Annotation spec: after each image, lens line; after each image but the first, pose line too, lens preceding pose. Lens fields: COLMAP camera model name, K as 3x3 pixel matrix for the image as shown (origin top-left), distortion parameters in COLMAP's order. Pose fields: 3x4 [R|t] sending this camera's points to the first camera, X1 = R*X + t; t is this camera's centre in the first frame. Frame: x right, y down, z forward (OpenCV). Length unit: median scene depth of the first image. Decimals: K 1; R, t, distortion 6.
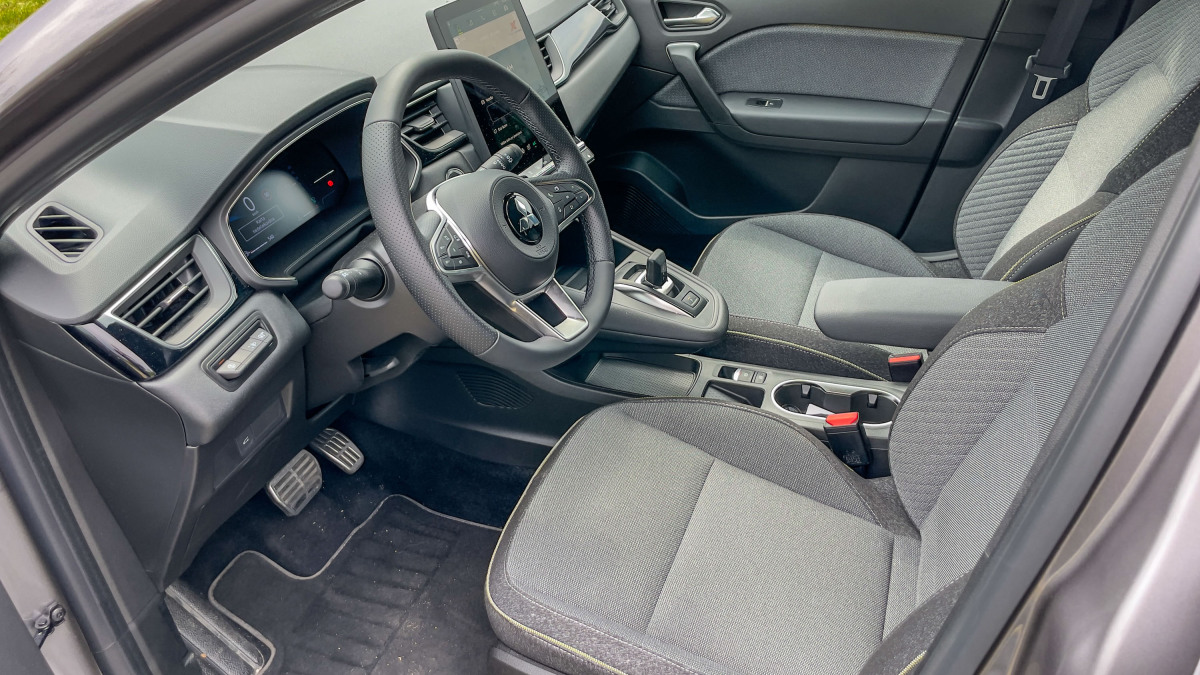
lens RADIAL K [[892.2, 0, 591.0], [0, 892.2, 315.6], [0, 0, 1]] dist [0.021331, 0.011398]
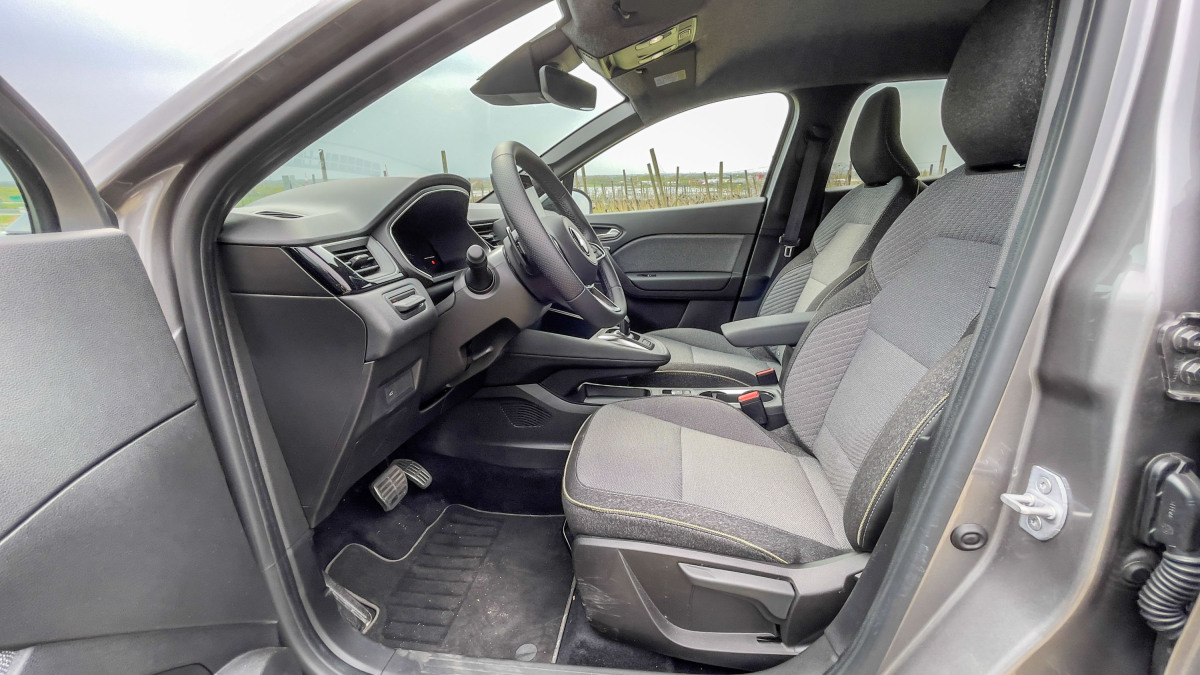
lens RADIAL K [[474.9, 0, 593.3], [0, 474.9, 341.9], [0, 0, 1]] dist [-0.013232, -0.000952]
pose [[0.978253, -0.041233, 0.203273, -0.166779], [0.098588, 0.954690, -0.280799, 0.220365], [-0.182485, 0.294733, 0.937994, 0.175844]]
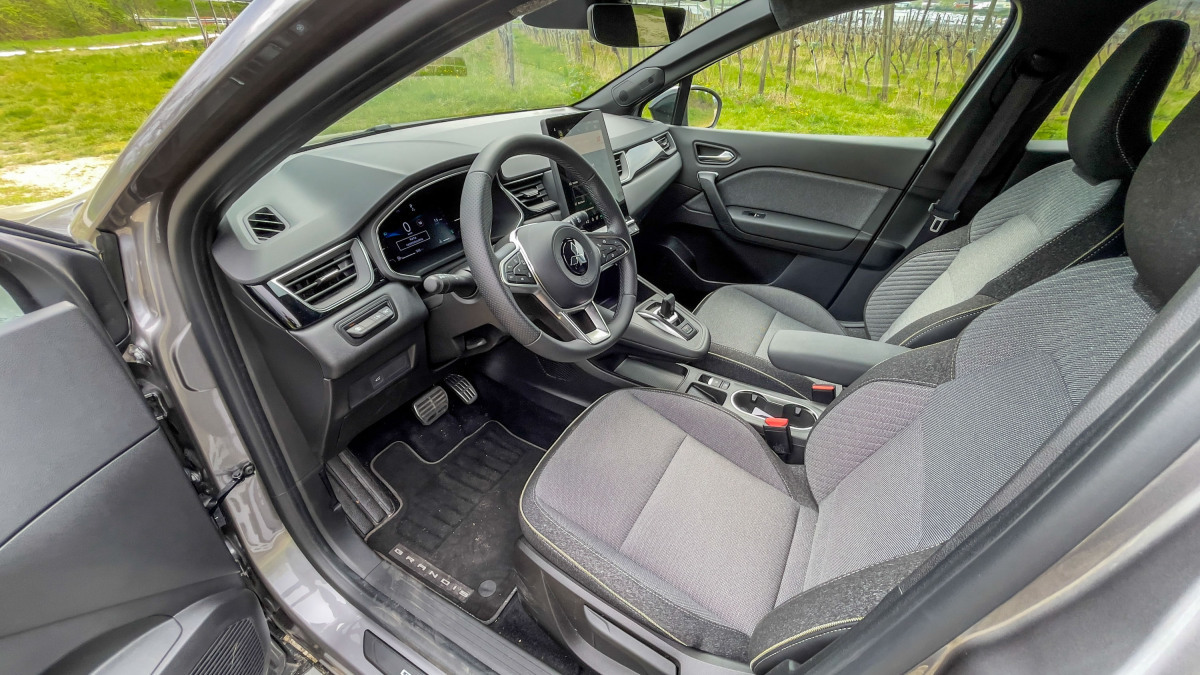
lens RADIAL K [[474.9, 0, 600.0], [0, 474.9, 335.2], [0, 0, 1]] dist [-0.013232, -0.000952]
pose [[0.986169, 0.141771, -0.085860, 0.034307], [-0.140514, 0.989866, 0.020540, -0.002784], [0.087901, -0.008192, 0.996095, 0.170057]]
